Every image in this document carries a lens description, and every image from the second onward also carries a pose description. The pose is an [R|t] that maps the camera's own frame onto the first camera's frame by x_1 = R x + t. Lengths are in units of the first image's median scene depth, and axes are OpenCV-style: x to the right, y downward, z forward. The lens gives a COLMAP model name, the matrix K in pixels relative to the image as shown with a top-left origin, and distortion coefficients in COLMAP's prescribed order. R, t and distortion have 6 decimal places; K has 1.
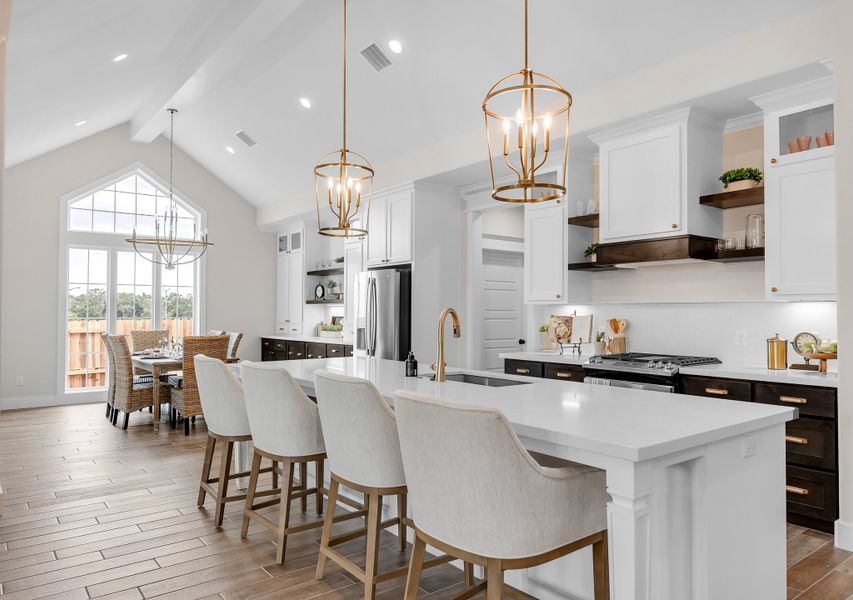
lens RADIAL K [[587.2, 0, 441.3], [0, 587.2, 301.4], [0, 0, 1]] dist [0.000335, -0.003394]
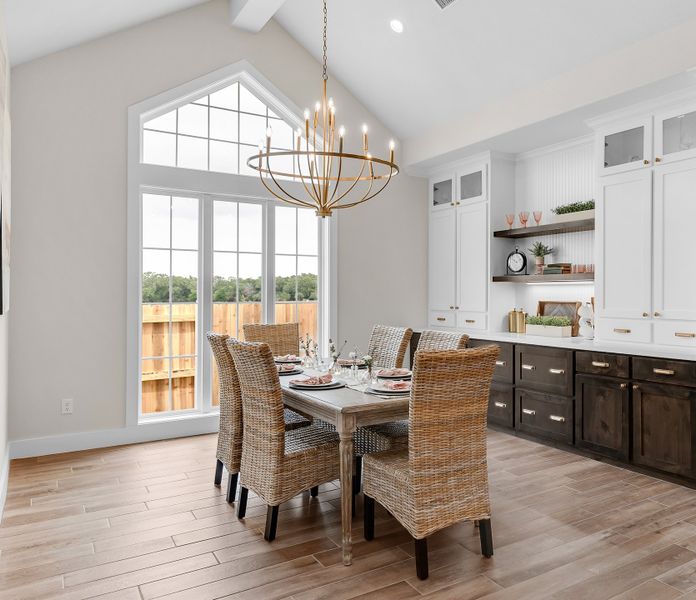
lens RADIAL K [[549.8, 0, 400.9], [0, 549.8, 290.6], [0, 0, 1]] dist [0.038122, 0.001212]
pose [[0.994805, 0.001967, -0.101776, -0.279477], [-0.000734, 0.999926, 0.012149, 0.006892], [0.101793, -0.012011, 0.994733, 0.407022]]
